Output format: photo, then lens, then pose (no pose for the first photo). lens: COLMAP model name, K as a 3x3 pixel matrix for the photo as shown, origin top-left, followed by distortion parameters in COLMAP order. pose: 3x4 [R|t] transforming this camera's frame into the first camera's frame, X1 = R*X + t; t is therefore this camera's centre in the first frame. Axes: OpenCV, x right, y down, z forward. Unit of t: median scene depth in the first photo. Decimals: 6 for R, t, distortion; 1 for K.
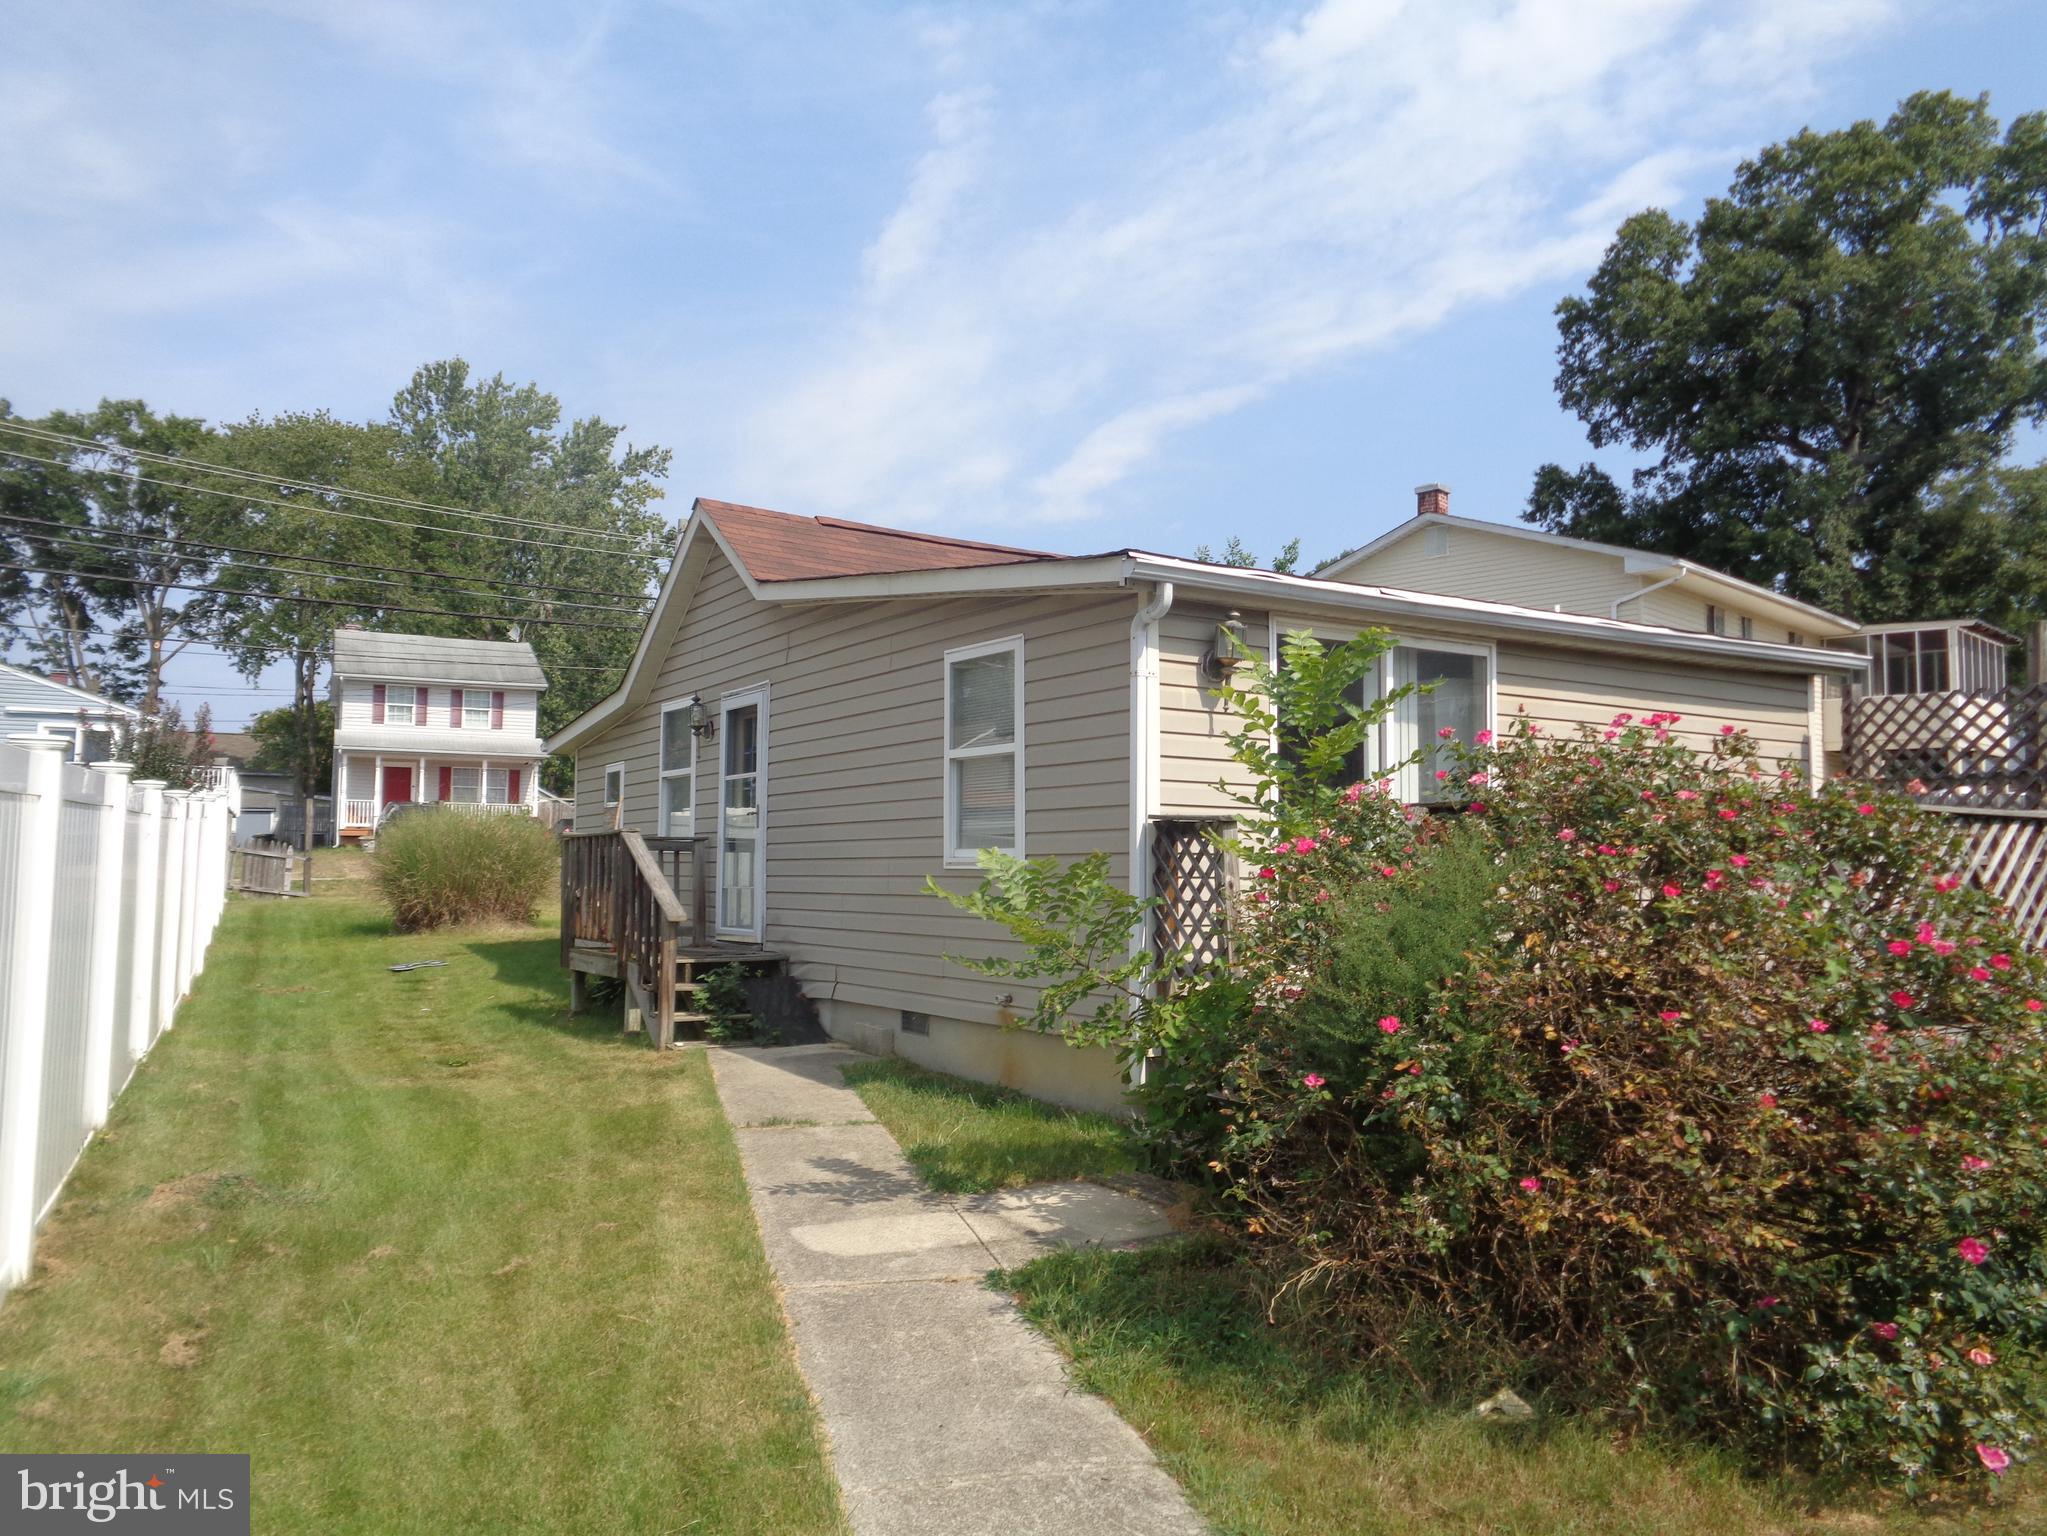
lens RADIAL K [[1511.9, 0, 1023.5], [0, 1511.9, 768.0], [0, 0, 1]] dist [0.031461, 0.007899]
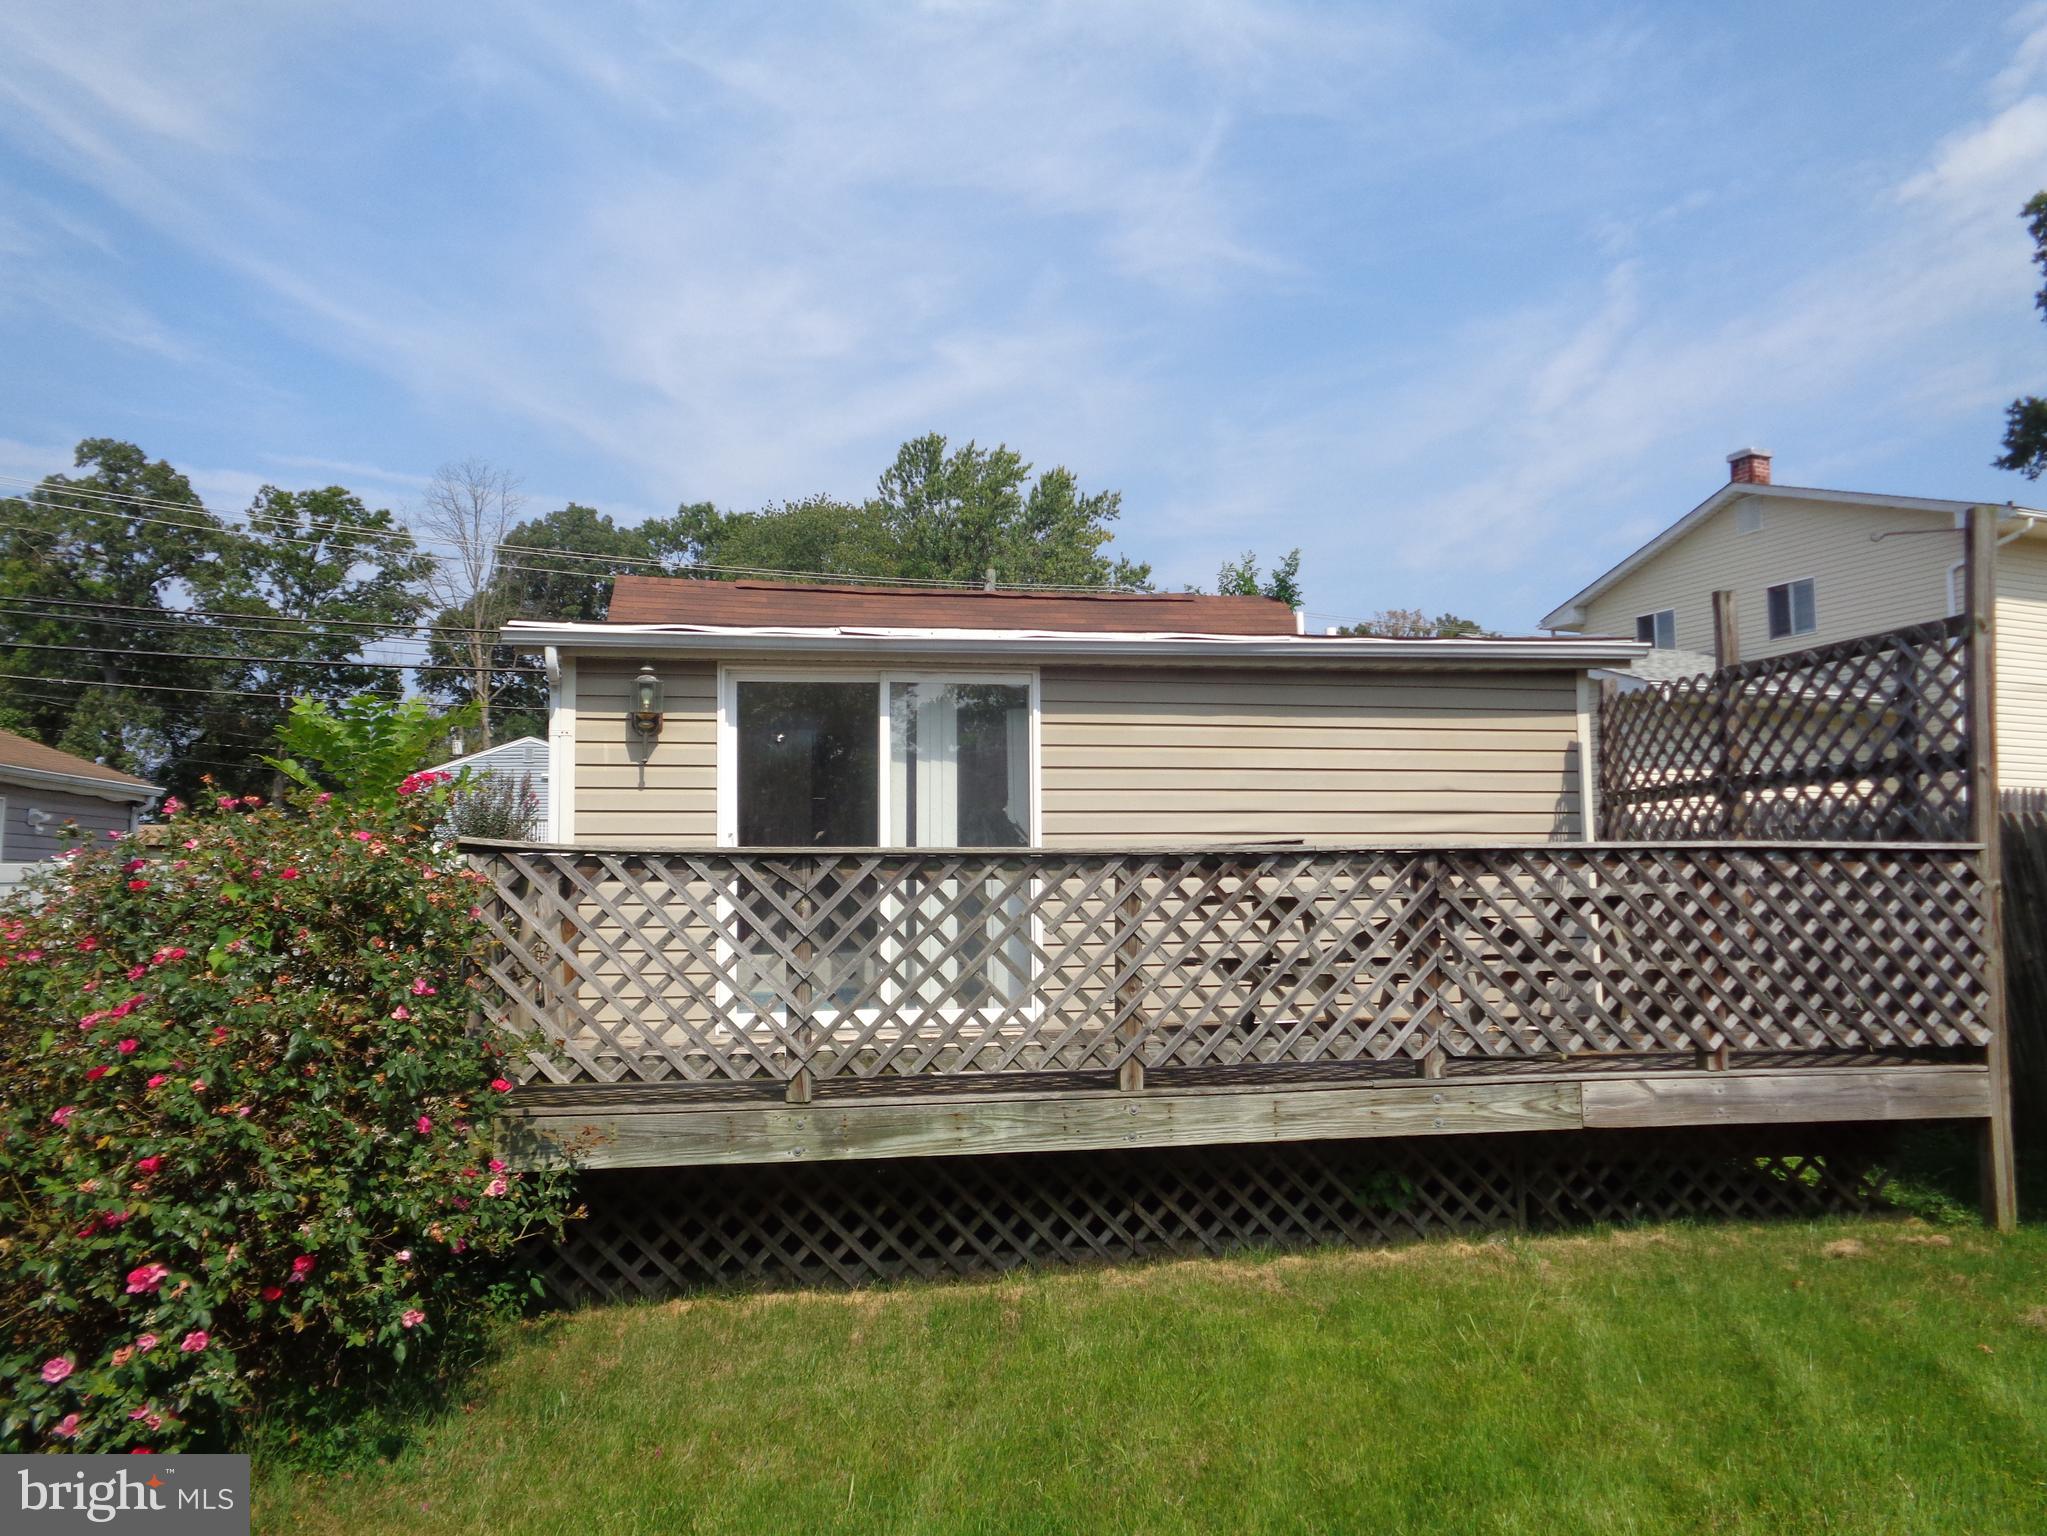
lens RADIAL K [[1511.9, 0, 1023.5], [0, 1511.9, 768.0], [0, 0, 1]] dist [0.031461, 0.007899]
pose [[0.935460, -0.048489, -0.350091, 0.116660], [0.042583, 0.998791, -0.024551, 0.000239], [0.350859, 0.008059, 0.936394, 0.020050]]
